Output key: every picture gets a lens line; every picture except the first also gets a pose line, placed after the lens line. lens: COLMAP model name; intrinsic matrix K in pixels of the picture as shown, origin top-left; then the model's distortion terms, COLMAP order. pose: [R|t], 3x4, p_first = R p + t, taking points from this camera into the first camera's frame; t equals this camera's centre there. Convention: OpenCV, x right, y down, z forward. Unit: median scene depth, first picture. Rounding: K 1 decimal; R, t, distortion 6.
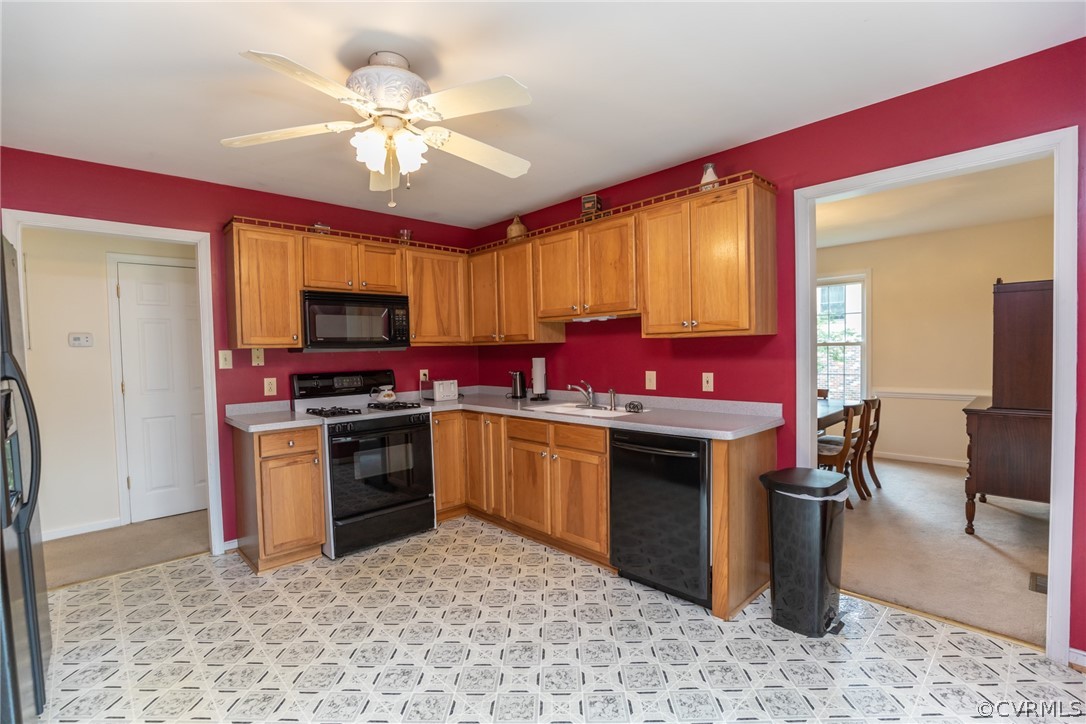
lens RADIAL K [[499.4, 0, 543.0], [0, 499.4, 362.0], [0, 0, 1]] dist [-0.012753, -0.000119]
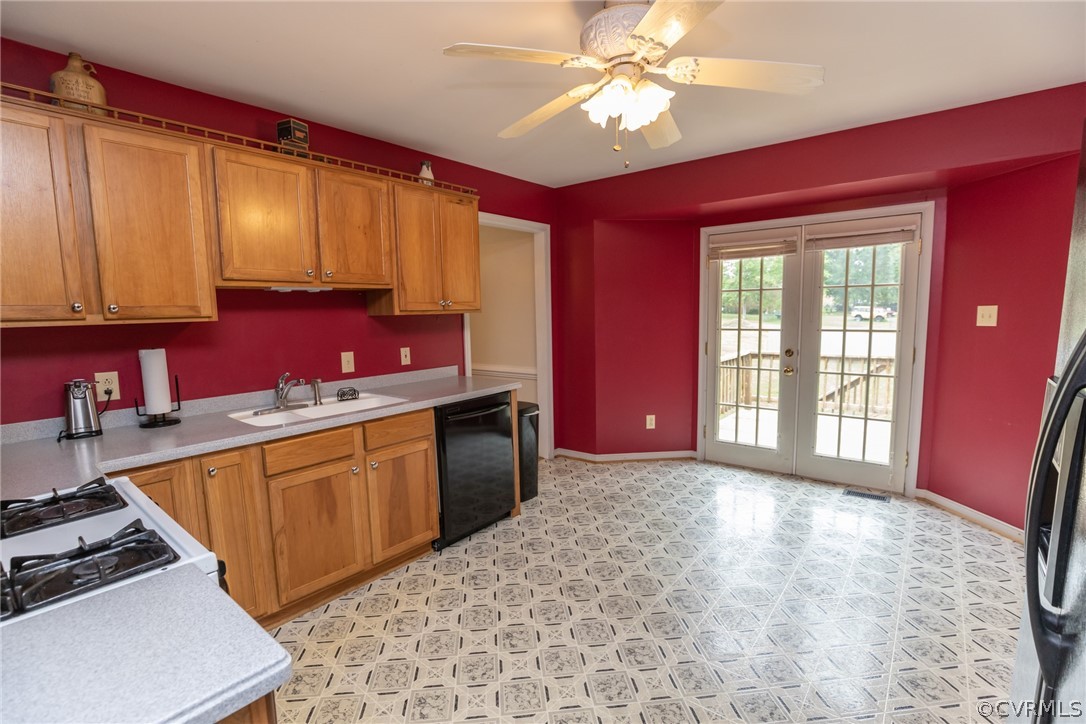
lens RADIAL K [[489.4, 0, 543.0], [0, 489.4, 362.0], [0, 0, 1]] dist [-0.047688, 0.008575]
pose [[-0.129956, -0.076702, 0.988549, -0.744994], [0.046659, 0.995426, 0.083369, -0.022178], [-0.990421, 0.056959, -0.125782, 0.814087]]
